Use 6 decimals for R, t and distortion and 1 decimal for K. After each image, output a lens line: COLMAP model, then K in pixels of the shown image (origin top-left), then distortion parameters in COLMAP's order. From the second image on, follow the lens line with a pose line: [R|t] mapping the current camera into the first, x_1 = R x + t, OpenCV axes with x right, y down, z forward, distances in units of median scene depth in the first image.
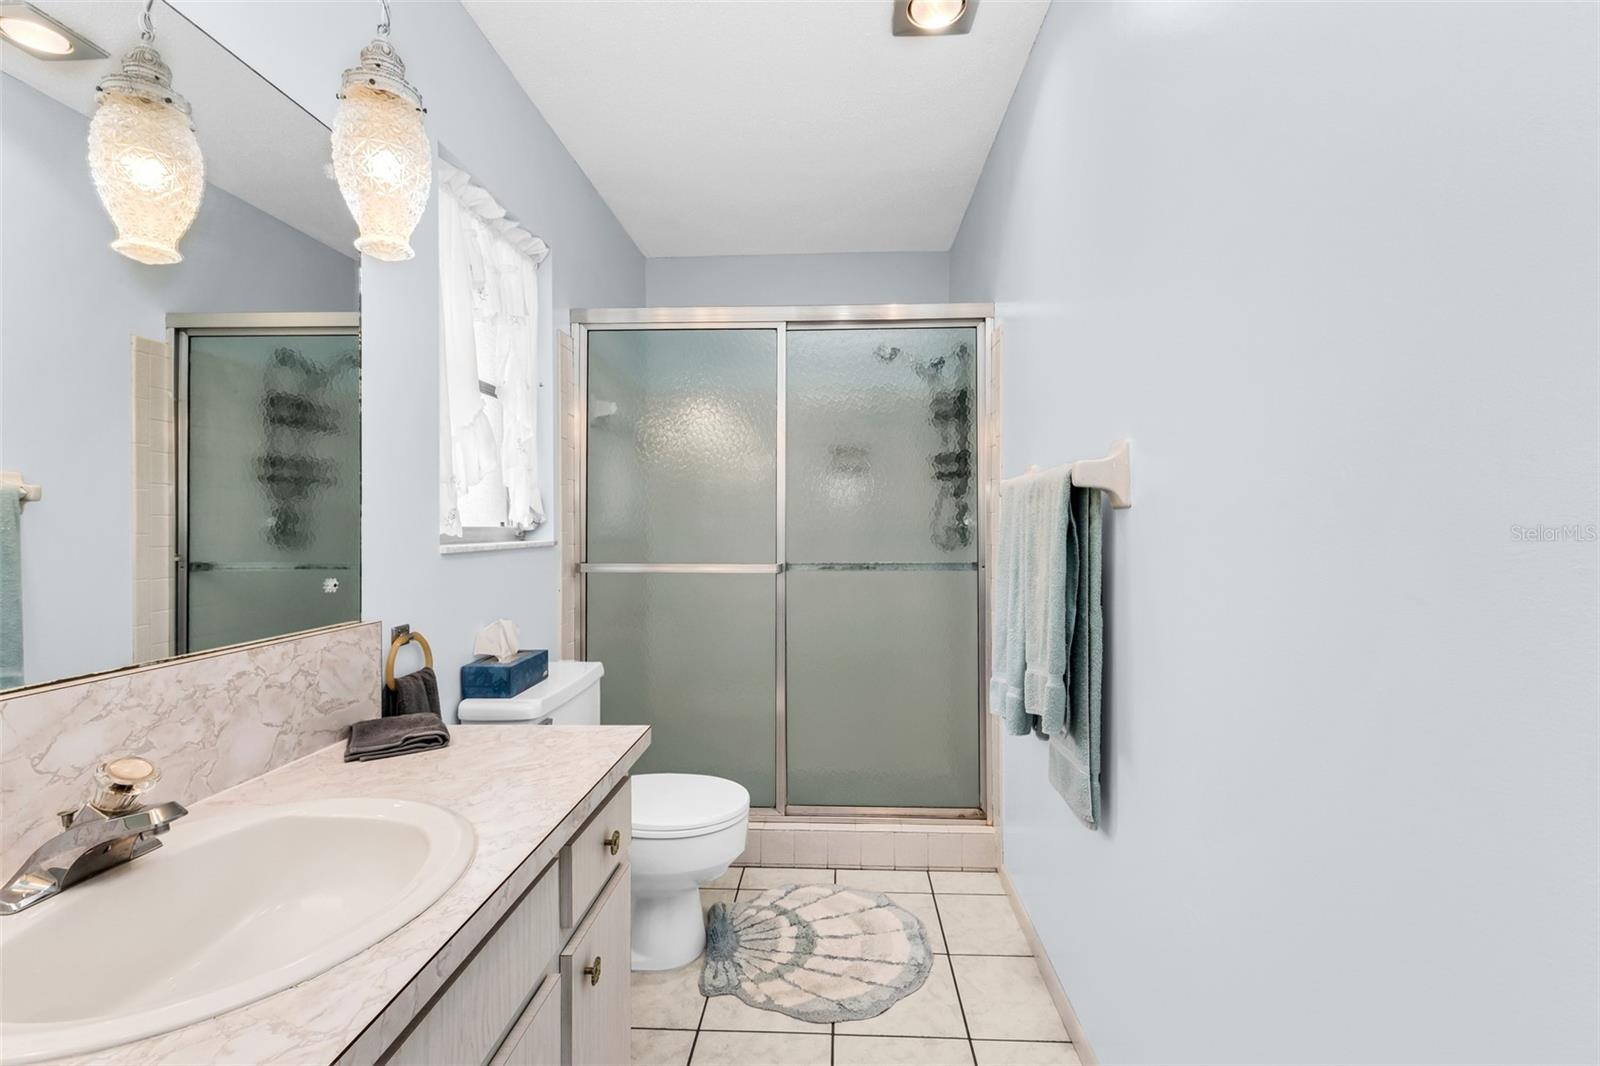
lens RADIAL K [[697.4, 0, 810.8], [0, 697.4, 528.2], [0, 0, 1]] dist [0.014972, -0.000645]
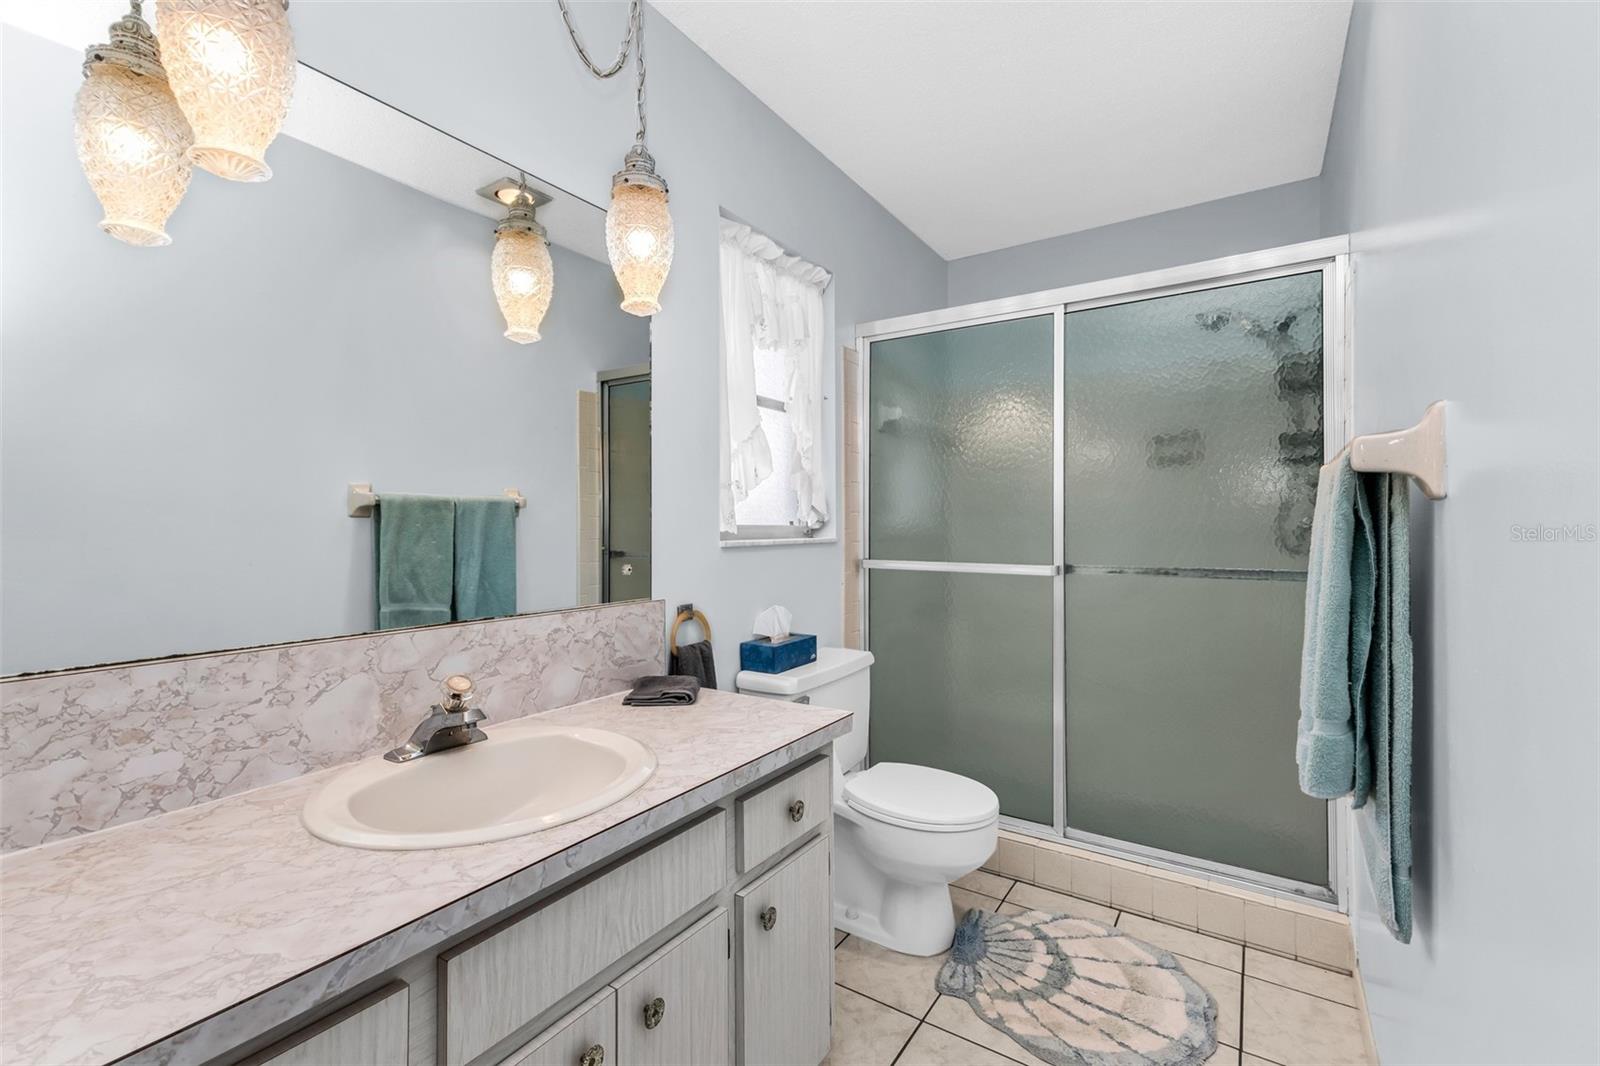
lens RADIAL K [[697.4, 0, 809.1], [0, 697.4, 529.7], [0, 0, 1]] dist [0.014972, -0.000645]
pose [[0.858450, 0.004902, -0.512874, 0.203976], [-0.003160, 0.999986, 0.004268, 0.000410], [0.512888, -0.002043, 0.858453, 0.042715]]
